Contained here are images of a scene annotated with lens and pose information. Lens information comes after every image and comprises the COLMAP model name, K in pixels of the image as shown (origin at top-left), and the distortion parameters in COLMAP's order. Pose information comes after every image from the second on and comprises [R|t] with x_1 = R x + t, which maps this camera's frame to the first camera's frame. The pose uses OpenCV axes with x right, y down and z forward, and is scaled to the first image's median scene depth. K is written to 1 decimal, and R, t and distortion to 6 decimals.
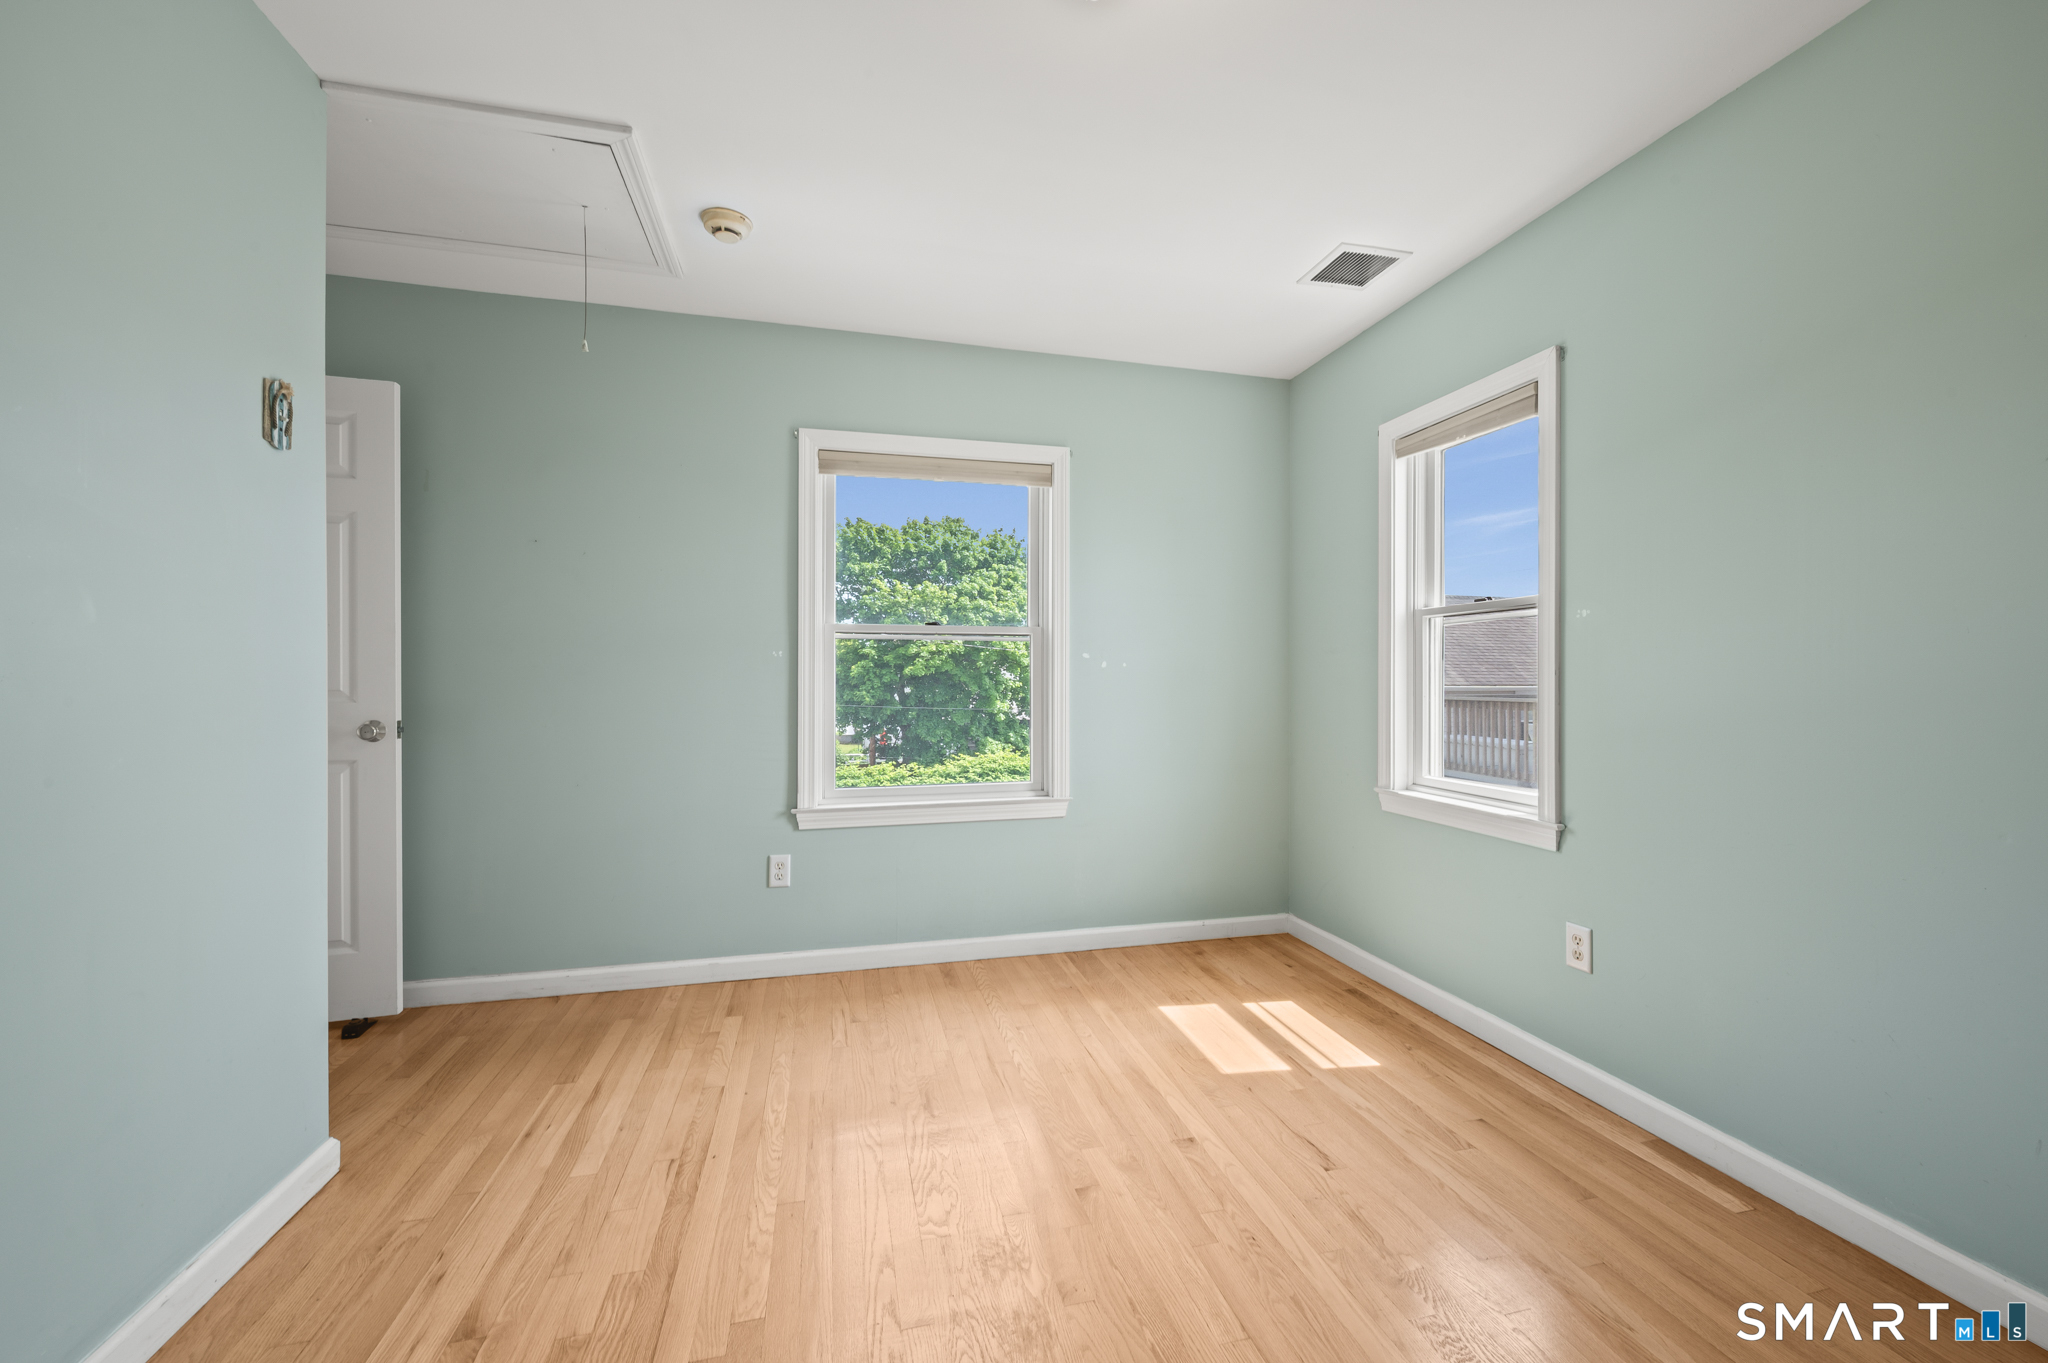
lens RADIAL K [[828.7, 0, 1052.1], [0, 828.7, 679.2], [0, 0, 1]] dist [-0.000028, -0.000240]
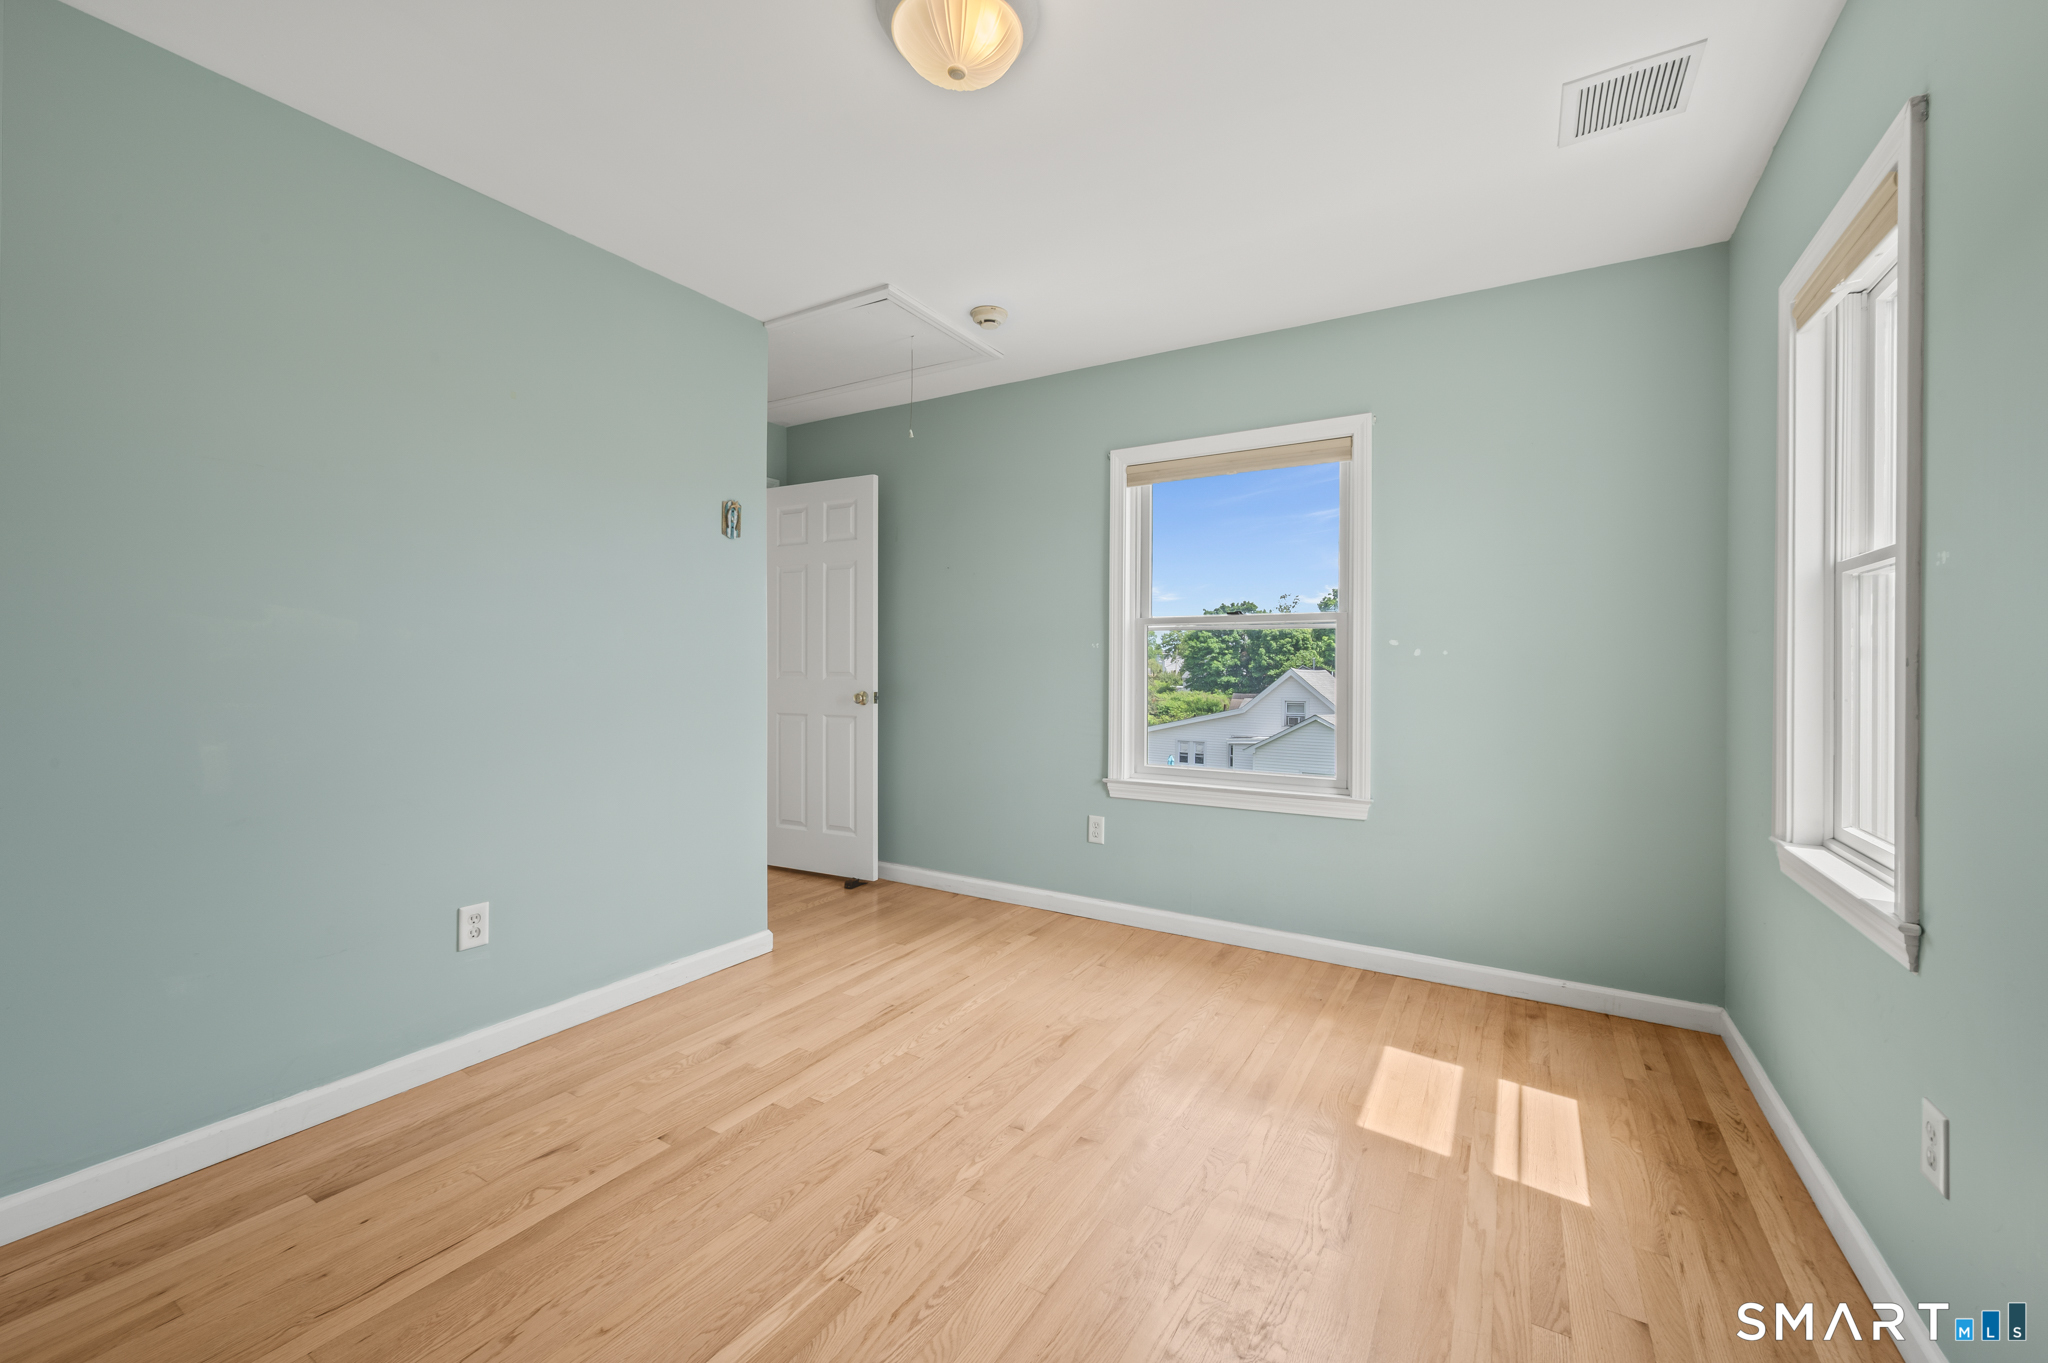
lens RADIAL K [[820.0, 0, 1026.2], [0, 820.0, 666.1], [0, 0, 1]] dist [0.000149, -0.000296]
pose [[0.695210, 0.004769, -0.718791, 0.478251], [-0.006505, 0.999979, 0.000343, -0.001256], [0.718778, 0.004437, 0.695226, 0.126860]]
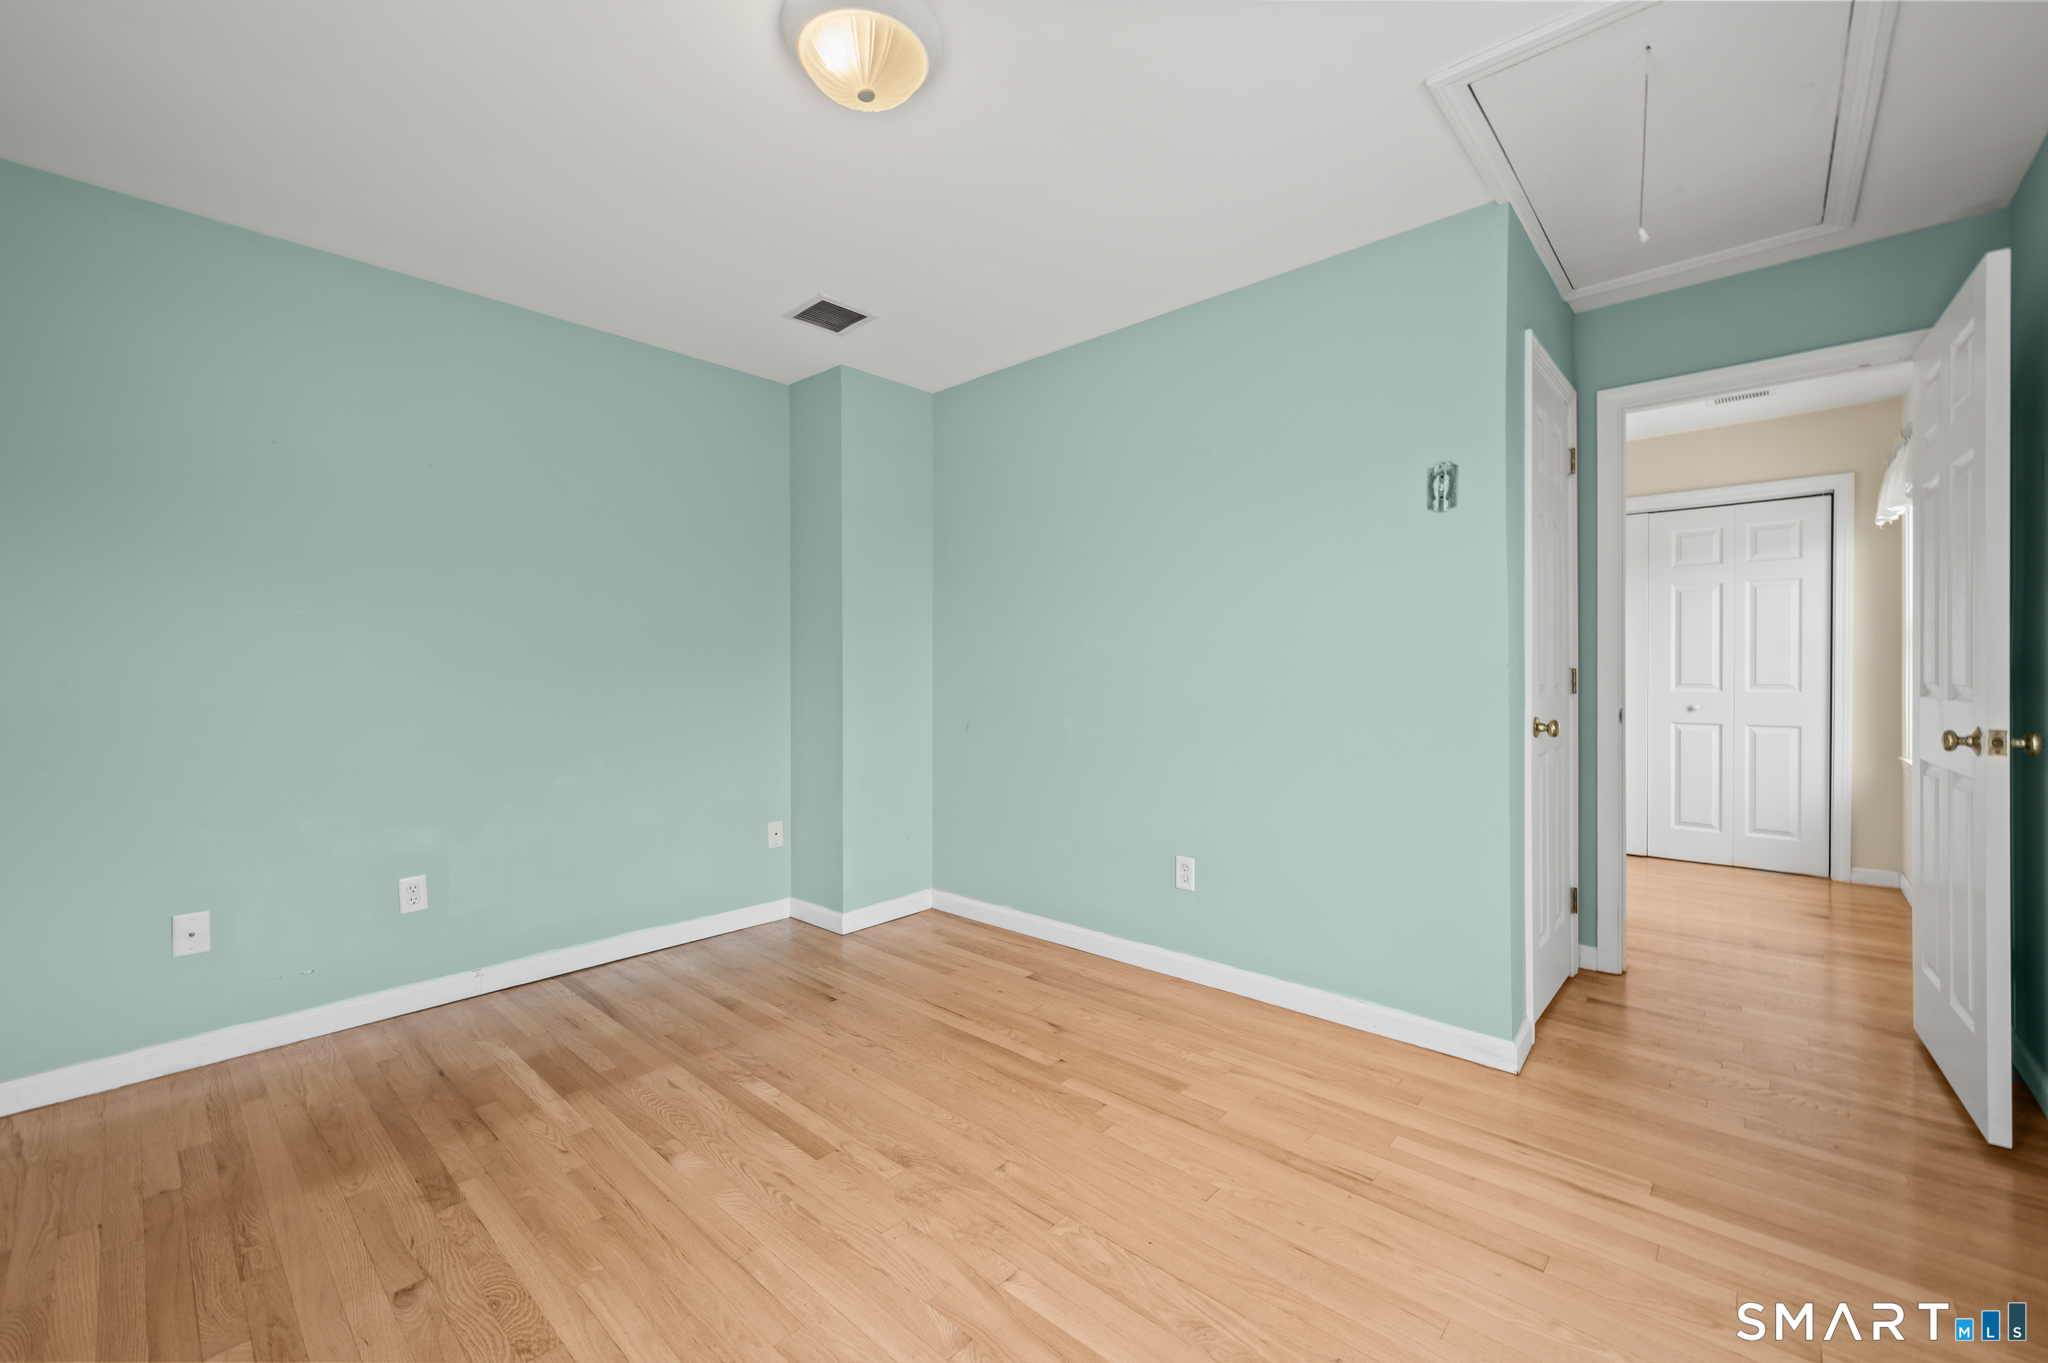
lens RADIAL K [[810.3, 0, 1045.5], [0, 810.3, 678.7], [0, 0, 1]] dist [0.001037, 0.000047]
pose [[-0.829722, 0.006751, -0.558136, 0.247880], [0.000764, 0.999940, 0.010958, -0.002287], [0.558176, 0.008665, -0.829677, 1.052770]]
